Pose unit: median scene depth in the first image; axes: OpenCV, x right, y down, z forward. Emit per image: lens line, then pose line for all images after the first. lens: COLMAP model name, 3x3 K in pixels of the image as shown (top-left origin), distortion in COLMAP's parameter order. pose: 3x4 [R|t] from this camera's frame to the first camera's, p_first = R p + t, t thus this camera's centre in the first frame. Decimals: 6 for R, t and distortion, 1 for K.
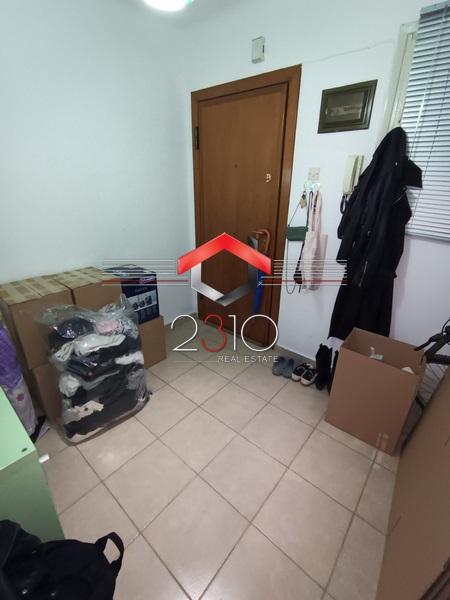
lens RADIAL K [[273.9, 0, 228.3], [0, 273.9, 299.1], [0, 0, 1]] dist [-0.001266, 0.003828]
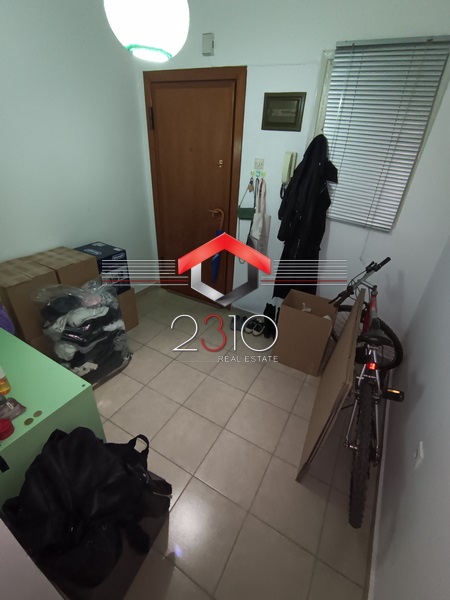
lens RADIAL K [[273.9, 0, 225.8], [0, 273.9, 299.6], [0, 0, 1]] dist [-0.001266, 0.003828]
pose [[0.982807, -0.064646, 0.172949, -0.087094], [0.040325, 0.989243, 0.140611, -0.047311], [-0.180179, -0.131219, 0.974842, -0.250720]]
